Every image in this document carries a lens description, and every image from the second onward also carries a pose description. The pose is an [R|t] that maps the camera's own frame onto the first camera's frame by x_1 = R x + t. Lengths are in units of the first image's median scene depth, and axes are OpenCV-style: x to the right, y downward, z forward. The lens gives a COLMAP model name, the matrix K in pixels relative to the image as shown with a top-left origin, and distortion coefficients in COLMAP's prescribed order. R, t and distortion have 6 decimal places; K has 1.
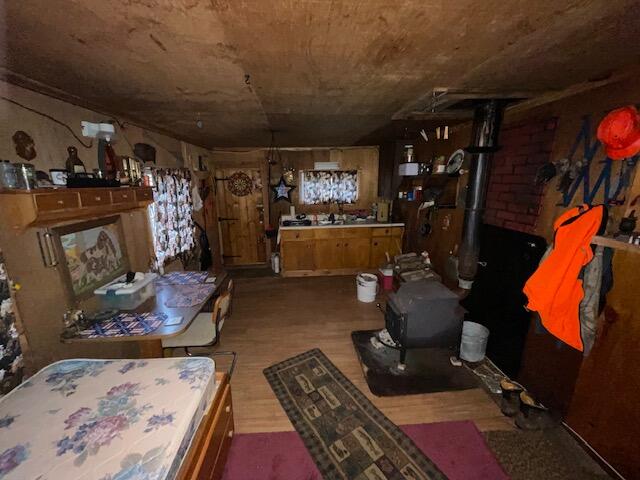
lens RADIAL K [[263.8, 0, 320.0], [0, 263.8, 240.0], [0, 0, 1]] dist [-0.001475, -0.000165]
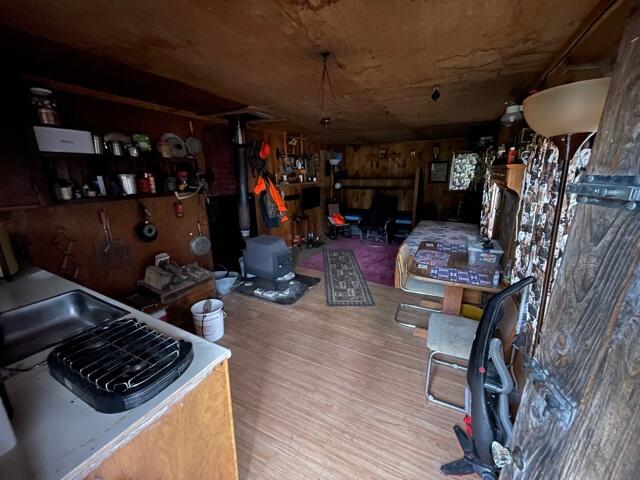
lens RADIAL K [[263.8, 0, 320.0], [0, 263.8, 240.0], [0, 0, 1]] dist [-0.001475, -0.000165]
pose [[-0.857413, -0.119354, 0.500597, -0.524019], [0.129907, 0.891037, 0.434945, -0.360616], [-0.497963, 0.437959, -0.748482, 1.722924]]
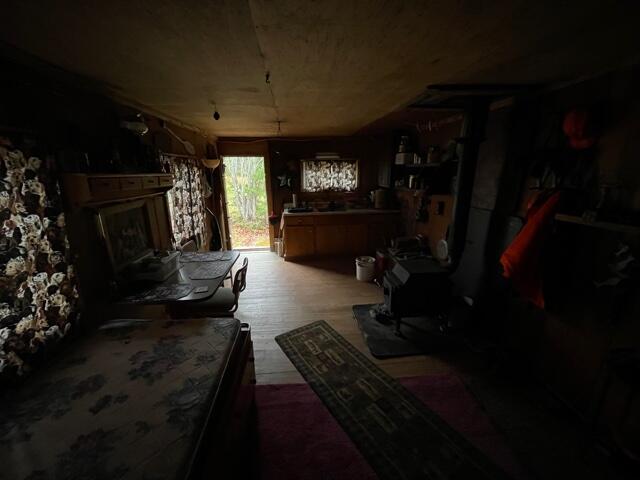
lens RADIAL K [[263.8, 0, 320.0], [0, 263.8, 240.0], [0, 0, 1]] dist [-0.001475, -0.000165]
pose [[0.999886, -0.001434, 0.015001, -0.033825], [0.000922, 0.999418, 0.034106, 0.033179], [-0.015041, -0.034088, 0.999306, -0.101765]]
